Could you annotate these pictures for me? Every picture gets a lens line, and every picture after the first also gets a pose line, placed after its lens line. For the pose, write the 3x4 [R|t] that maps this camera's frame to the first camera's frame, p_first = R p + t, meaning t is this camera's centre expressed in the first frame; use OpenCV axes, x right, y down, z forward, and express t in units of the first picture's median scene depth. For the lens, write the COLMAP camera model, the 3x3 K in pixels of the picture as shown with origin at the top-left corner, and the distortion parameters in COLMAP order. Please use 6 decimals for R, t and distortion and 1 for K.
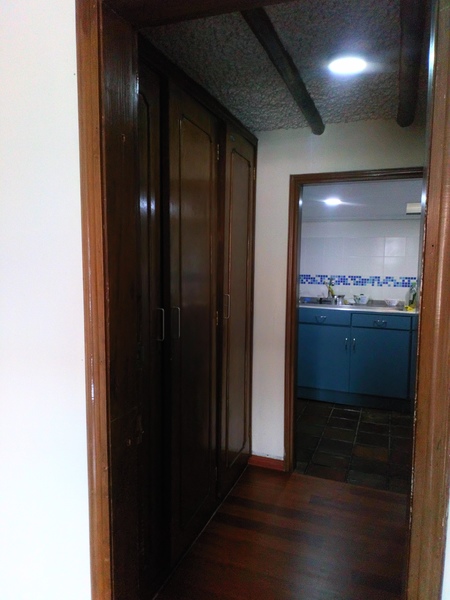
lens RADIAL K [[434.3, 0, 225.0], [0, 434.3, 300.0], [0, 0, 1]] dist [0.066936, -0.076969]
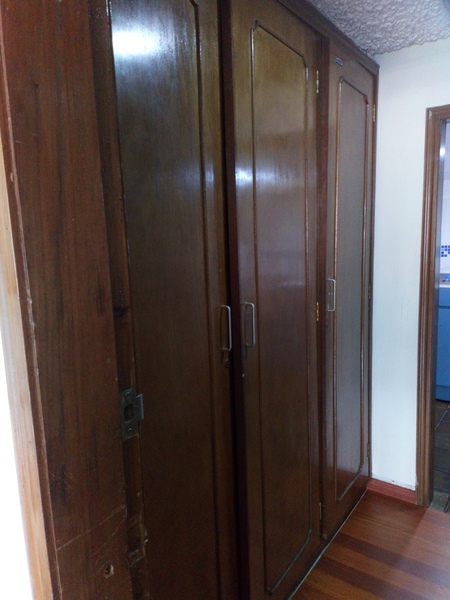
lens RADIAL K [[434.3, 0, 225.0], [0, 434.3, 300.0], [0, 0, 1]] dist [0.066936, -0.076969]
pose [[0.960602, -0.003719, -0.277903, 0.032467], [0.019535, 0.998341, 0.054164, -0.018666], [0.277240, -0.057459, 0.959081, 0.206958]]
